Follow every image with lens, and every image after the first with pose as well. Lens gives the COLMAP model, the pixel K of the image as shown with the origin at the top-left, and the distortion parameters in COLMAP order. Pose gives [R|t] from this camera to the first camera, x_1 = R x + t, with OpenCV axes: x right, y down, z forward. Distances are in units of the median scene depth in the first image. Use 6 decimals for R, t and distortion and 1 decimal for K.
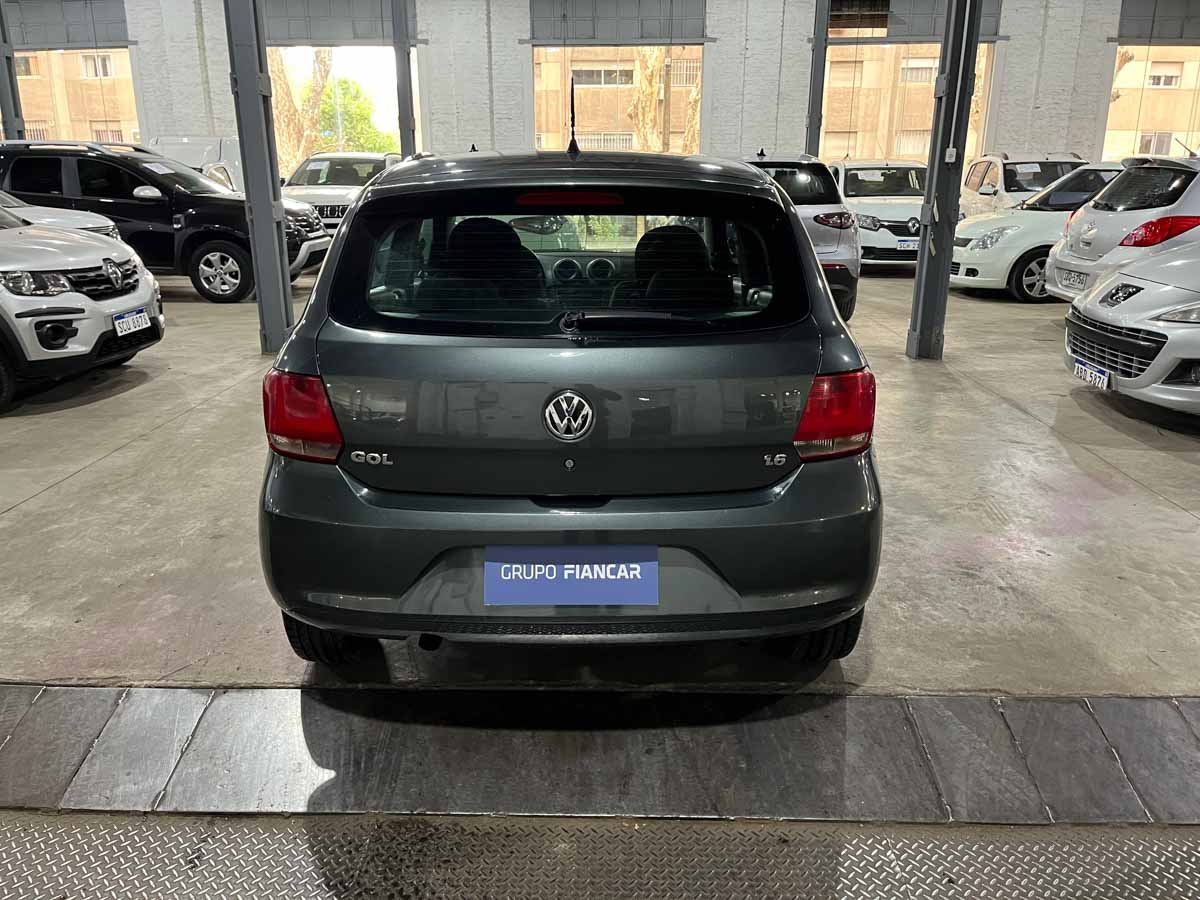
lens RADIAL K [[922.1, 0, 600.0], [0, 922.1, 450.0], [0, 0, 1]] dist [0.066432, -0.102445]
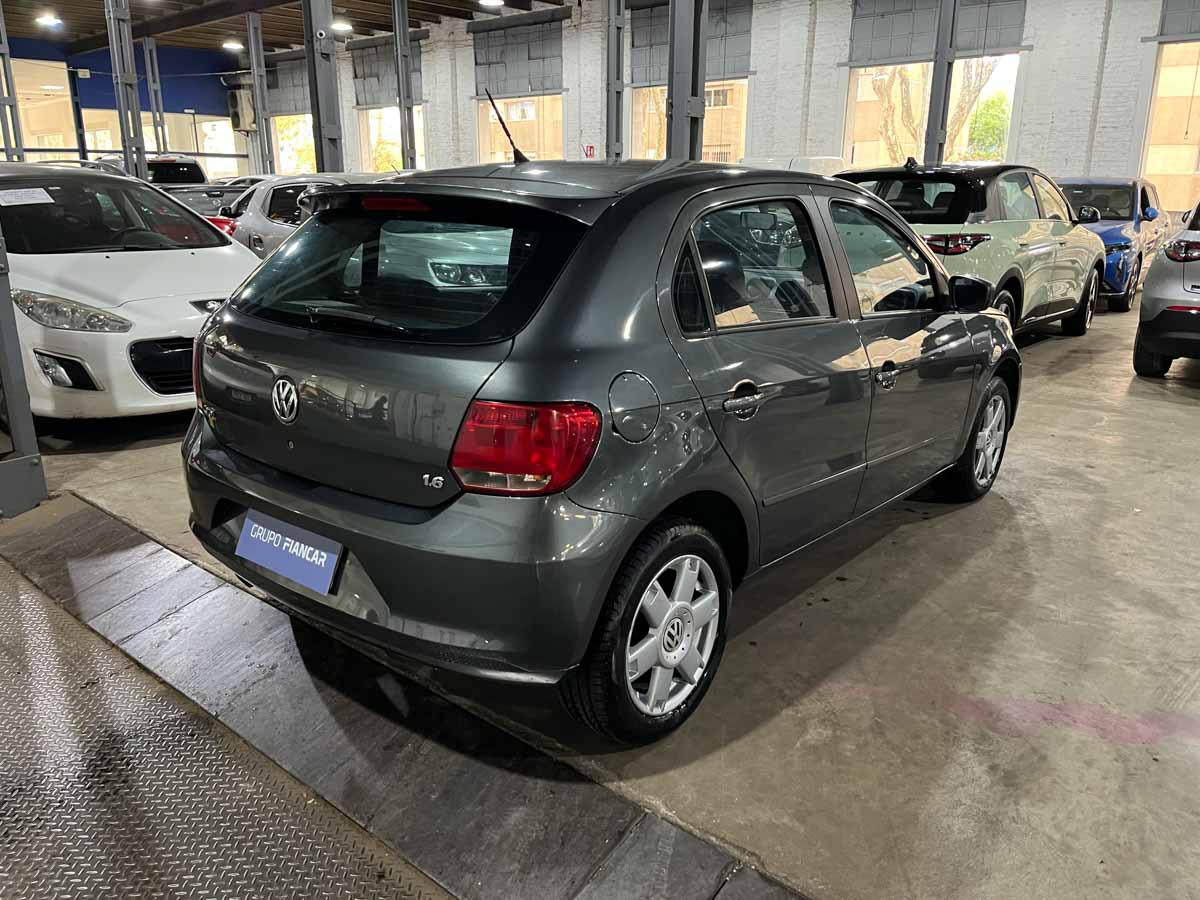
lens RADIAL K [[922.1, 0, 600.0], [0, 922.1, 450.0], [0, 0, 1]] dist [0.066432, -0.102445]
pose [[0.765324, 0.177294, -0.618745, 0.533739], [-0.188726, 0.980874, 0.047623, -0.058102], [0.615355, 0.080326, 0.784147, 0.214238]]
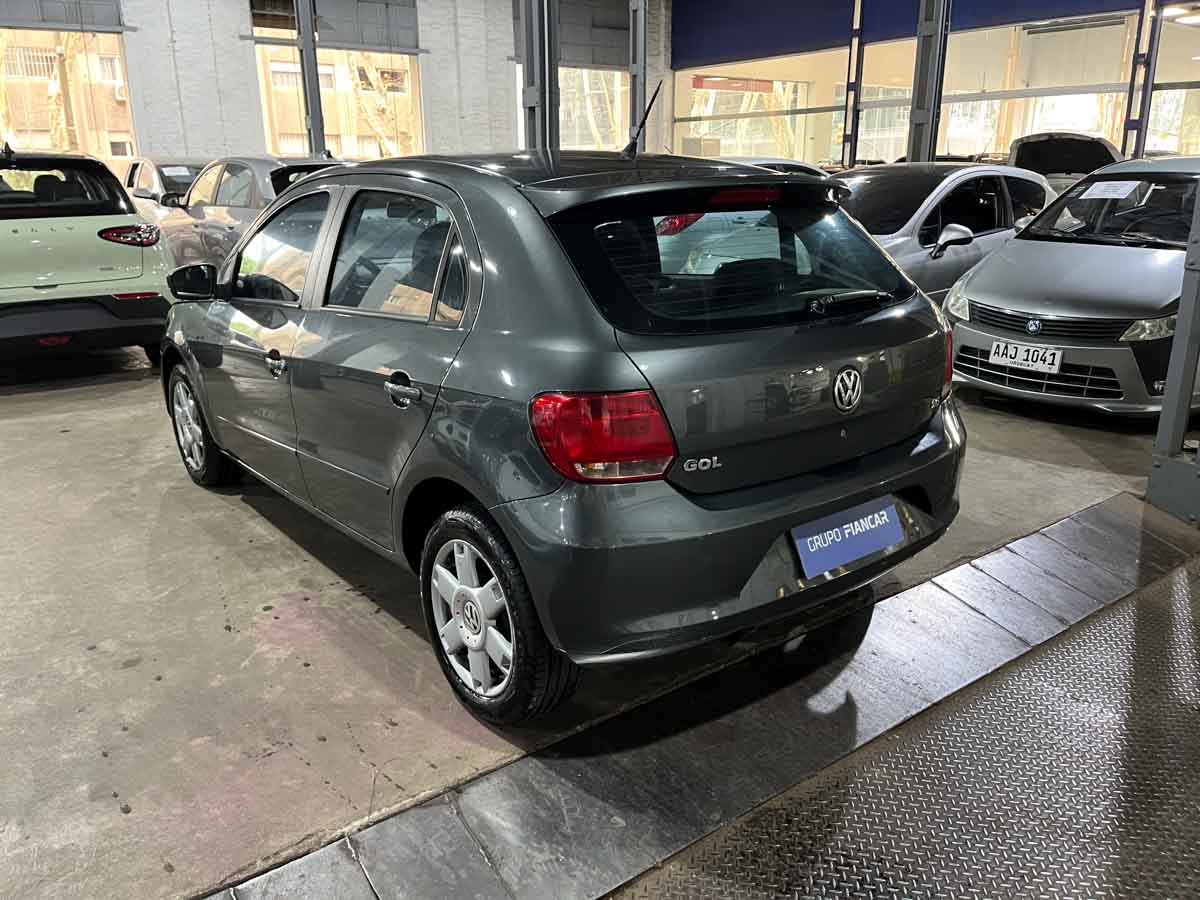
lens RADIAL K [[920.4, 0, 616.0], [0, 920.4, 445.3], [0, 0, 1]] dist [0.061680, -0.092749]
pose [[0.780811, -0.180186, 0.598221, -0.528507], [0.184782, 0.981274, 0.054381, -0.047505], [-0.596817, 0.068079, 0.799484, 0.161442]]
